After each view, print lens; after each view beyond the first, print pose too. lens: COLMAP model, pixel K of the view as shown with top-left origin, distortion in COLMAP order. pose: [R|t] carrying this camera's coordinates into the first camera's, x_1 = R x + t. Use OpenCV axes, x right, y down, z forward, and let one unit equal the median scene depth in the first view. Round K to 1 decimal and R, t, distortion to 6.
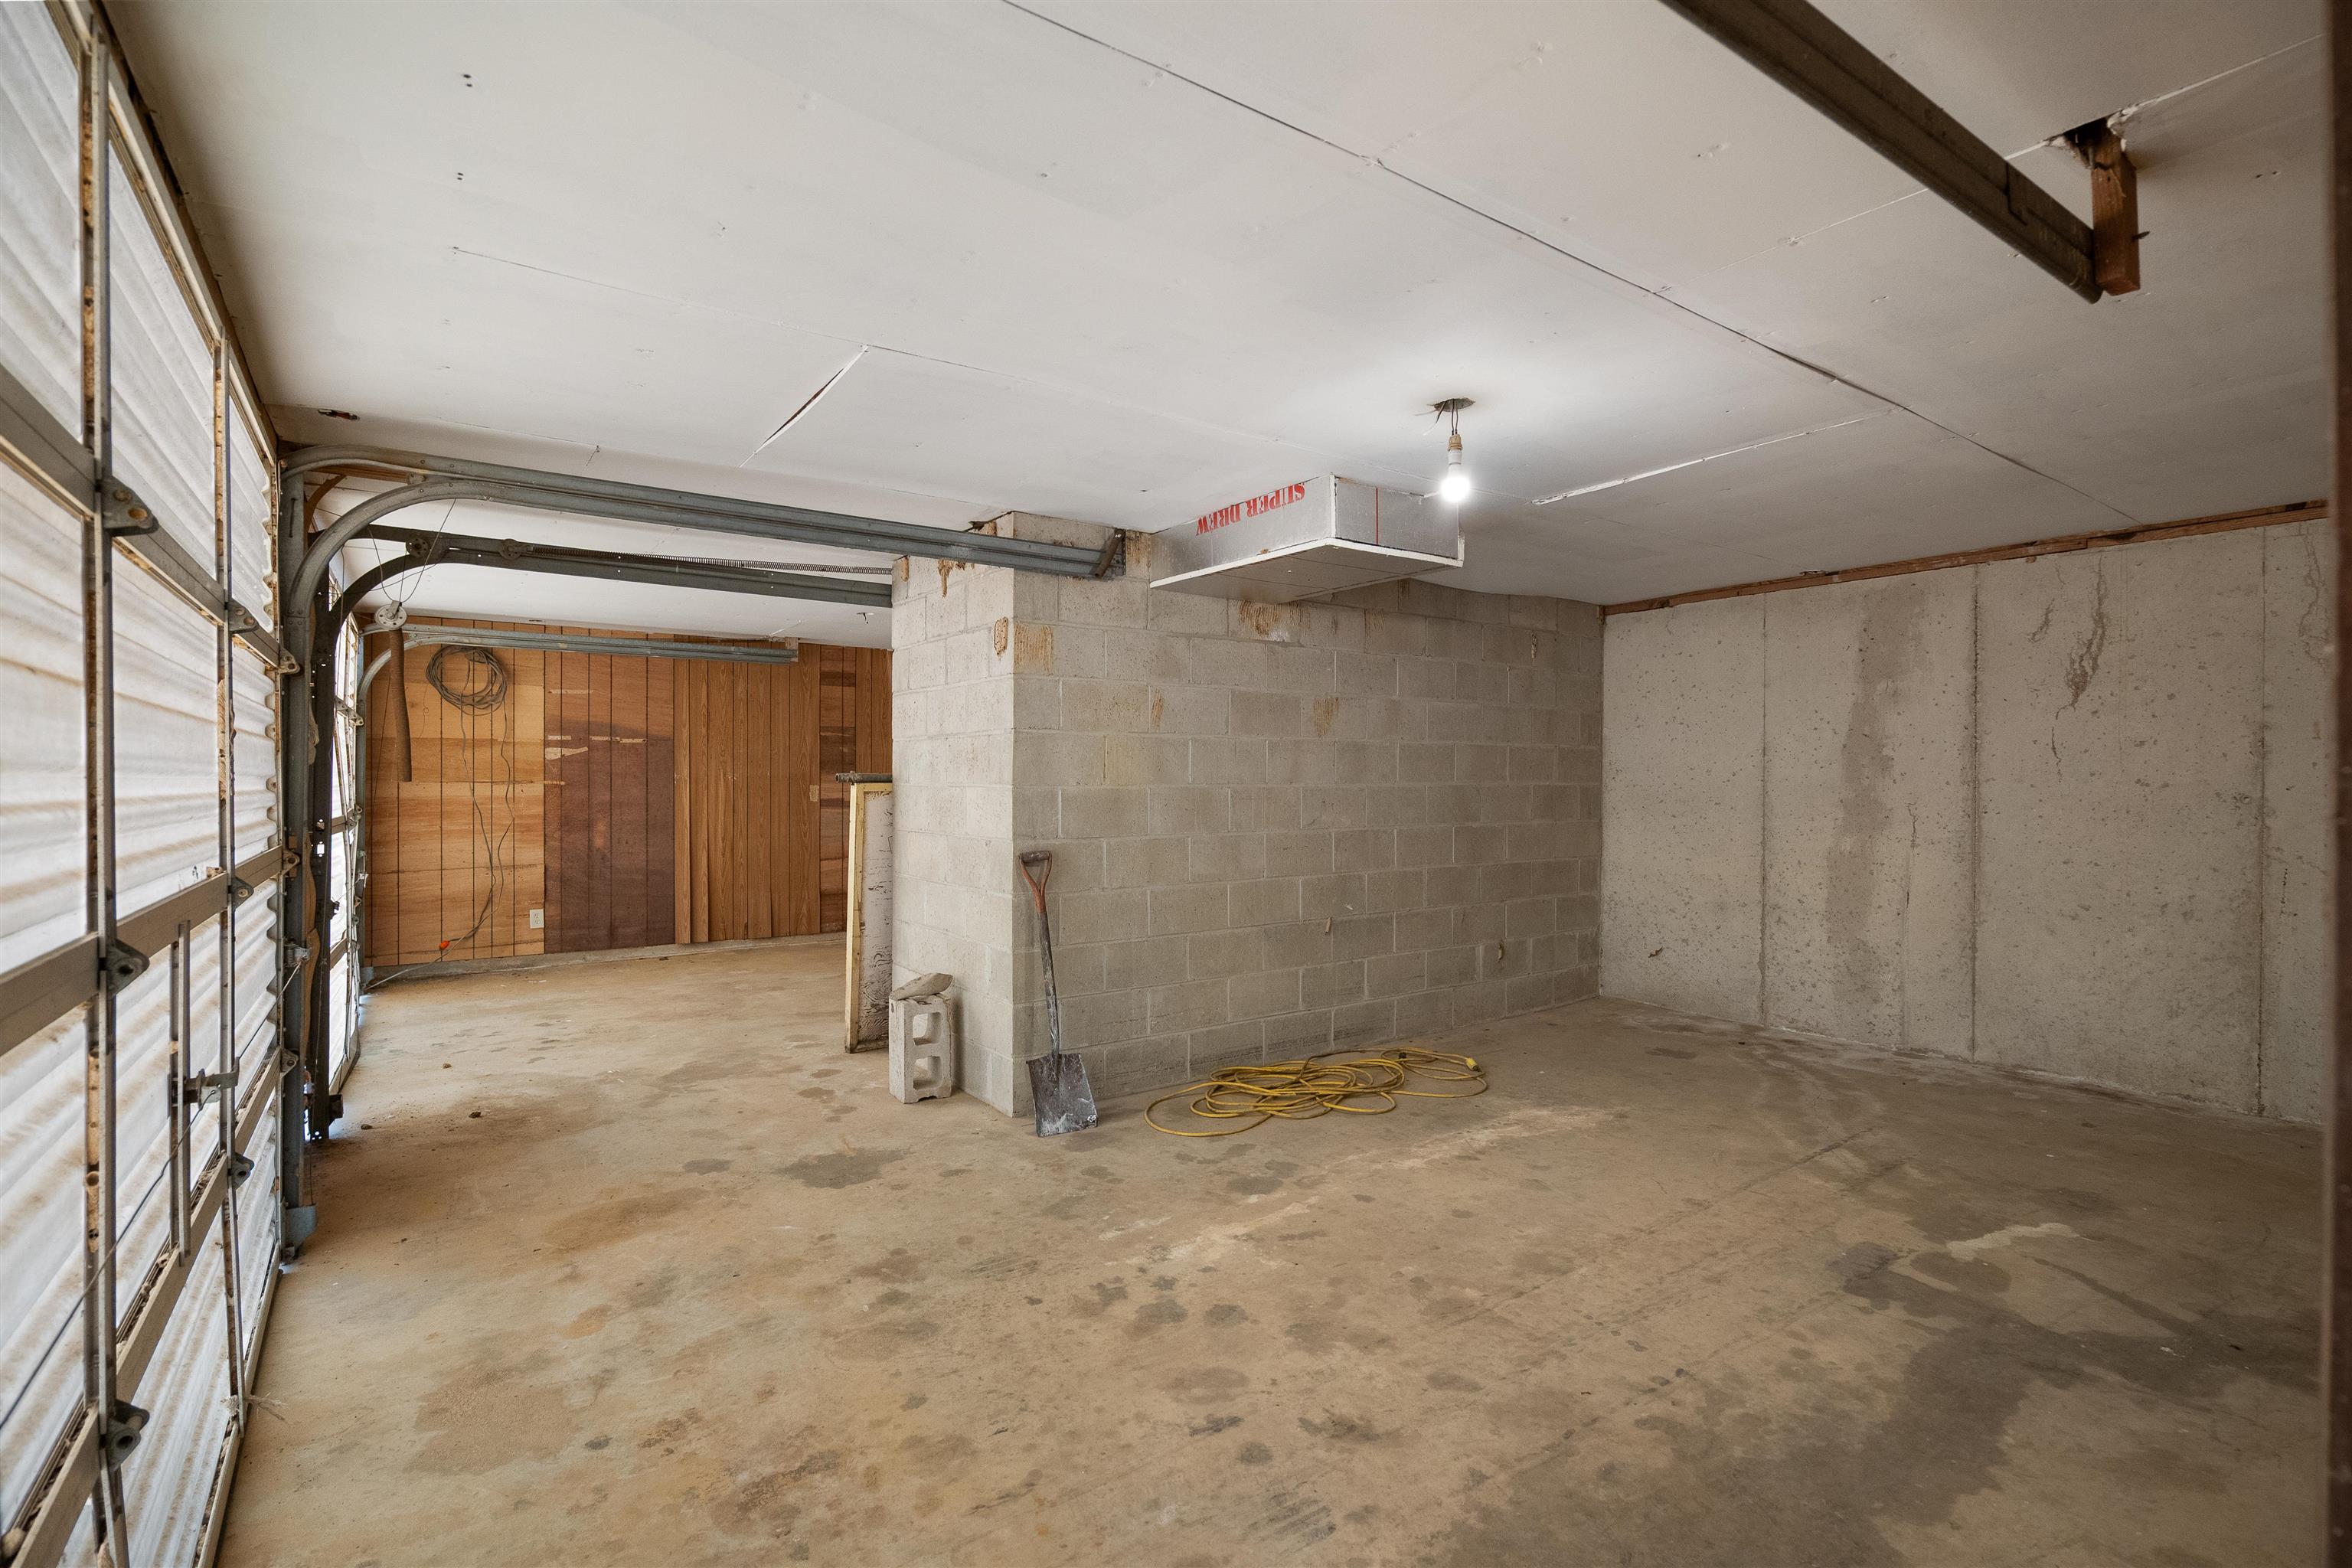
lens RADIAL K [[1091.8, 0, 1184.0], [0, 1091.8, 784.7], [0, 0, 1]] dist [-0.023618, 0.003786]
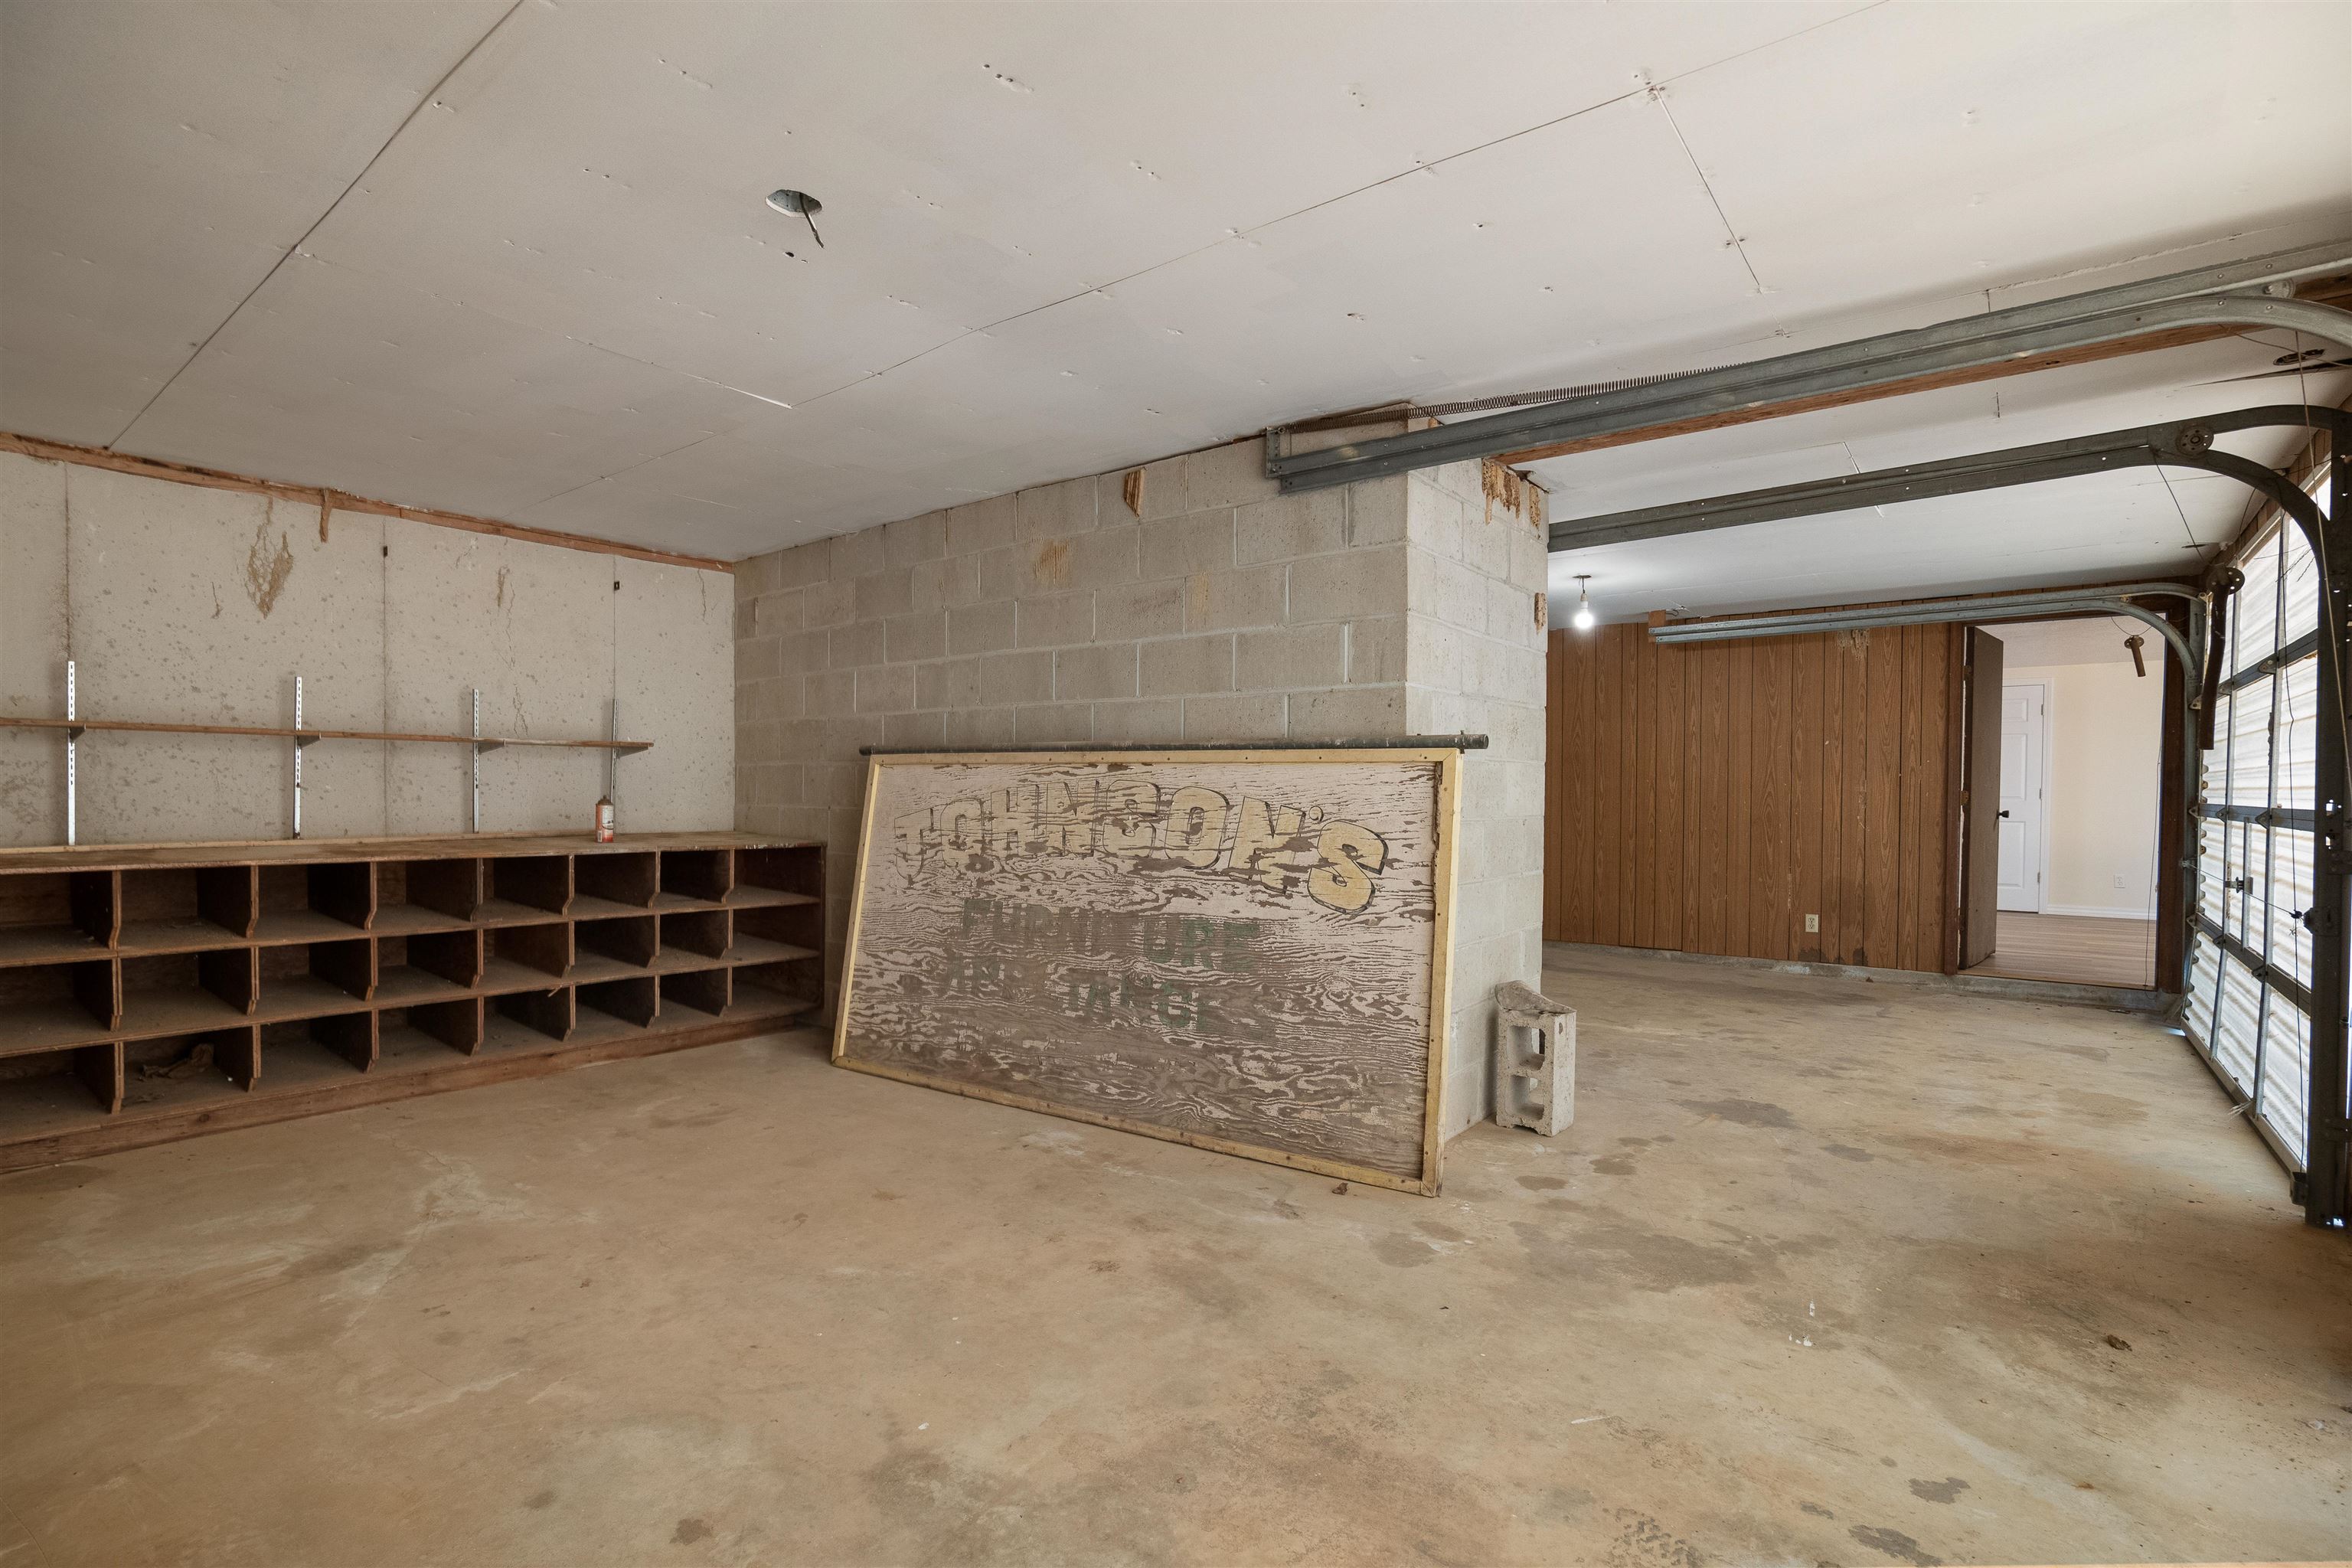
lens RADIAL K [[1101.9, 0, 1173.4], [0, 1101.9, 780.3], [0, 0, 1]] dist [-0.031719, 0.015683]
pose [[-0.280407, -0.004662, 0.959870, -0.853059], [-0.008541, 0.999961, 0.002362, 0.015304], [-0.959843, -0.007536, -0.280436, 1.315312]]
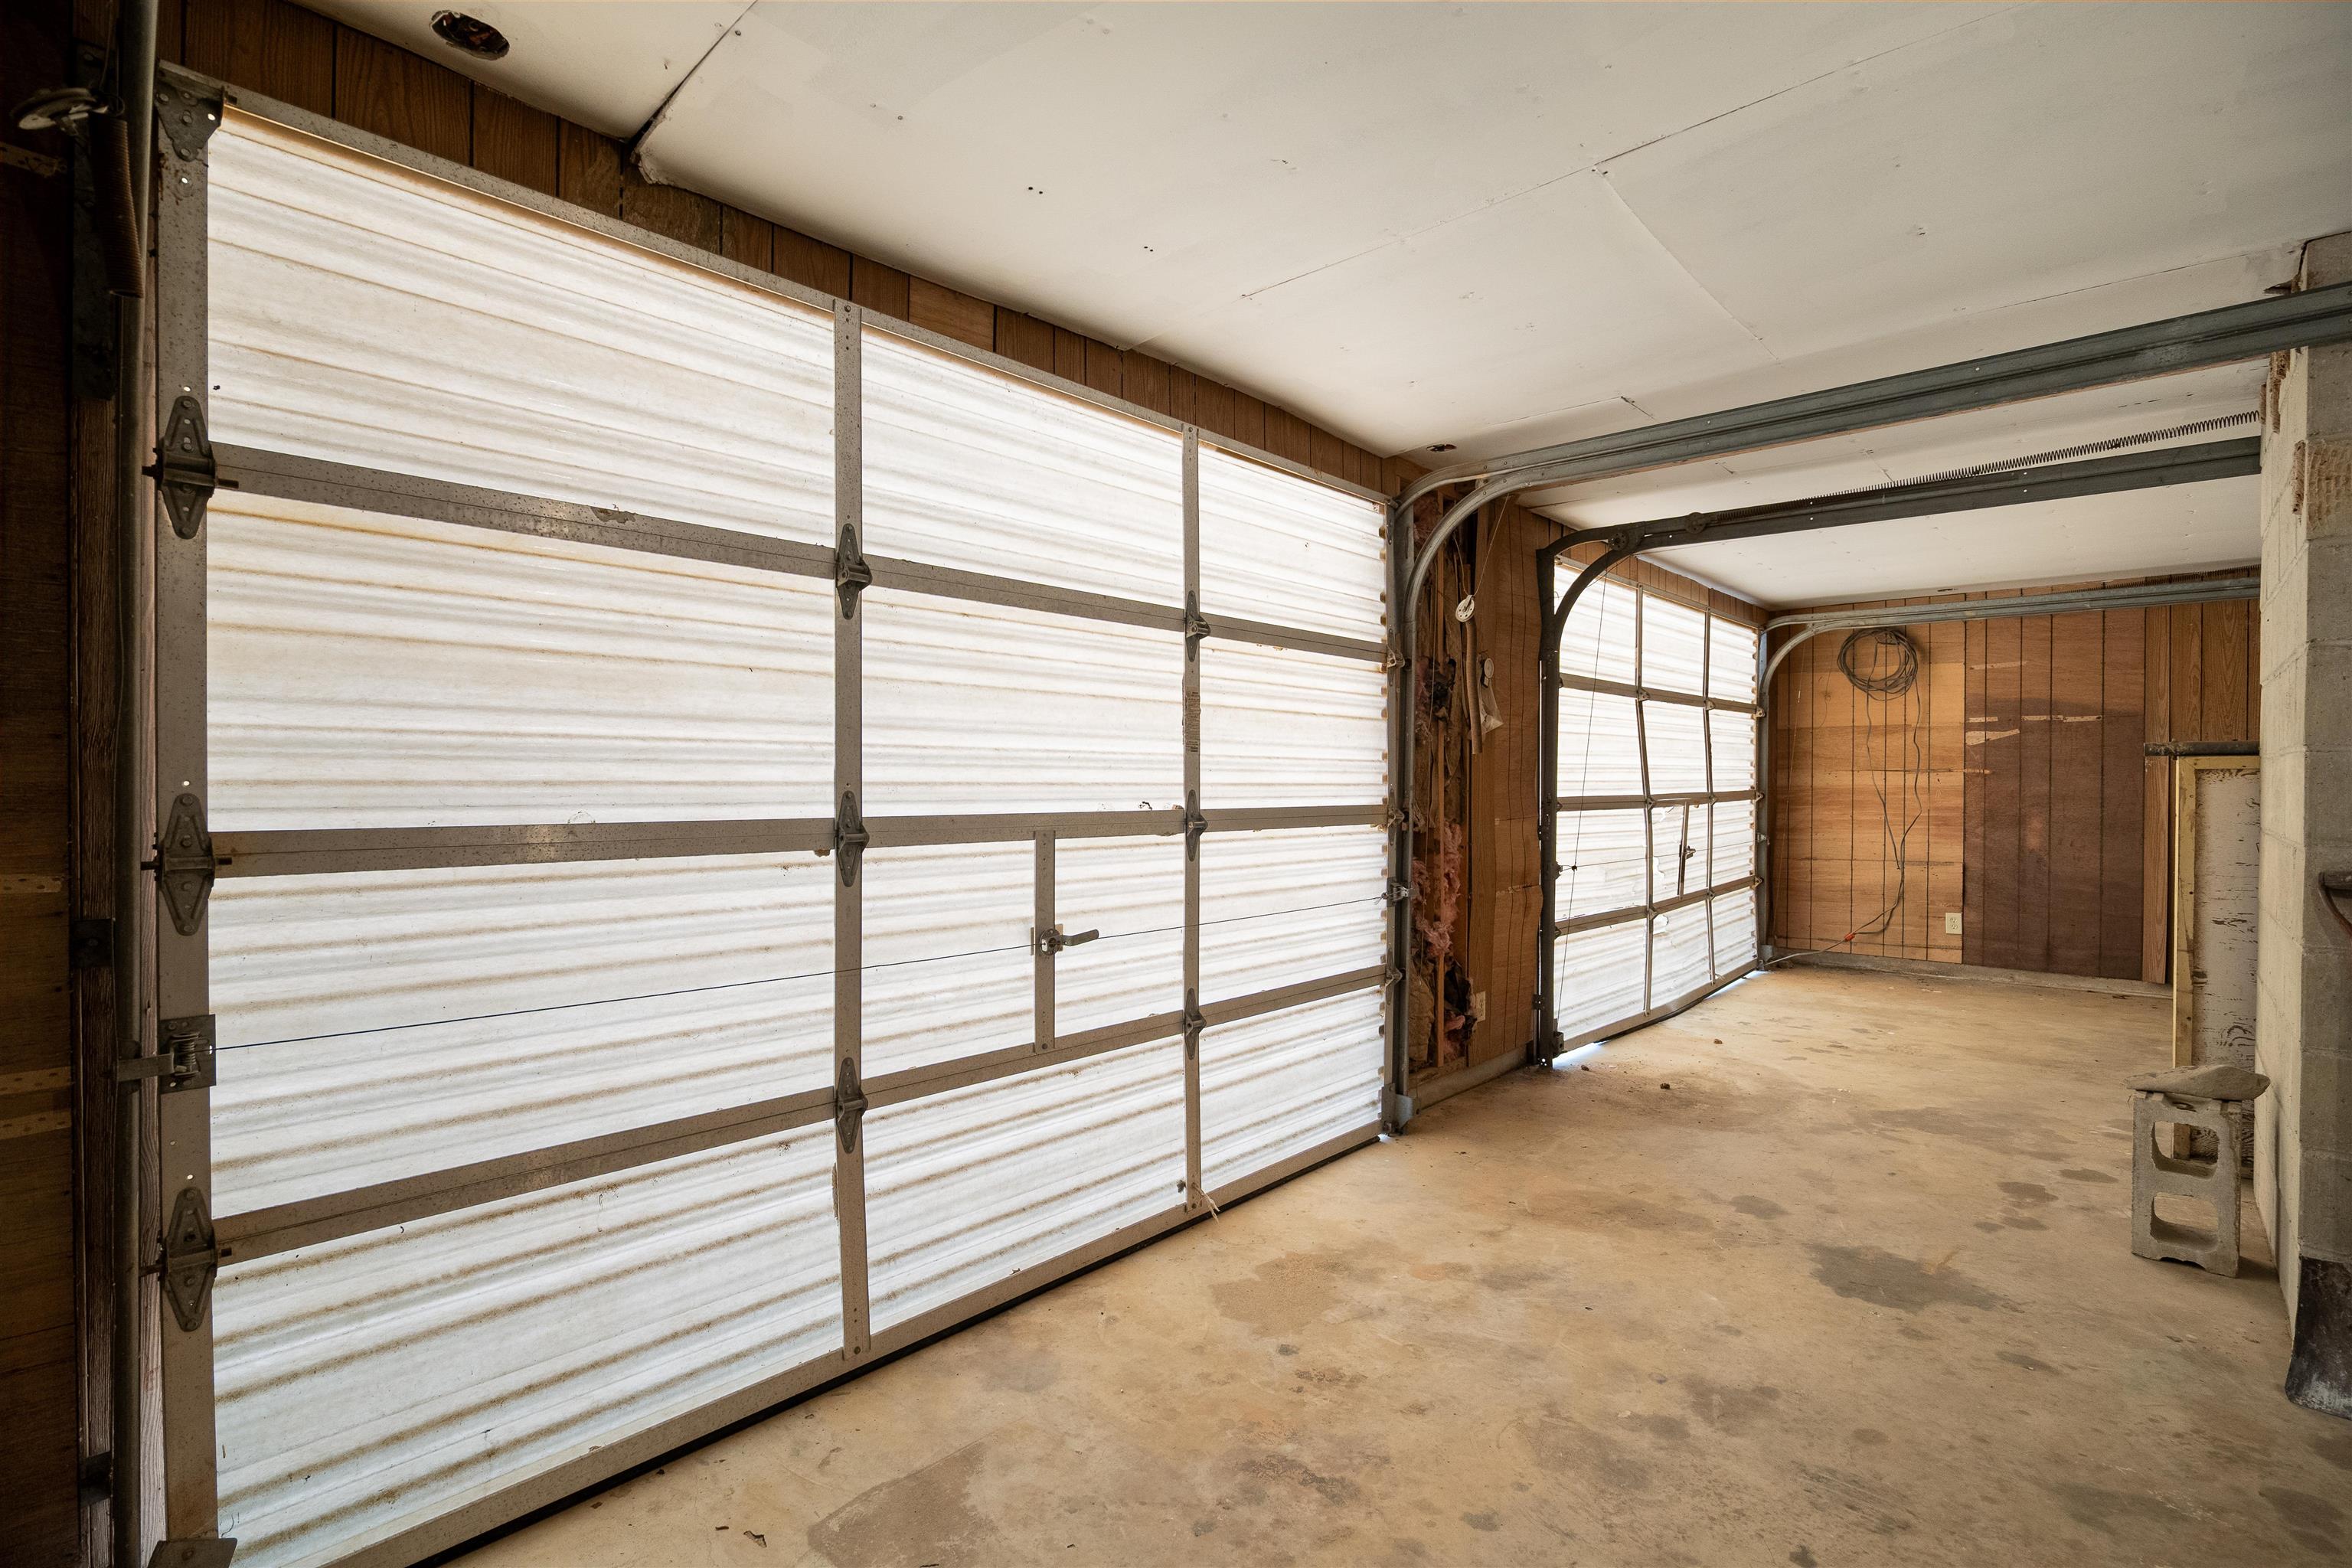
lens RADIAL K [[1091.8, 0, 1184.0], [0, 1091.8, 784.7], [0, 0, 1]] dist [-0.023618, 0.003786]
pose [[0.206404, 0.002280, -0.978464, 0.203010], [-0.007987, 0.999968, 0.000645, 0.019758], [0.978434, 0.007682, 0.206415, 0.276780]]
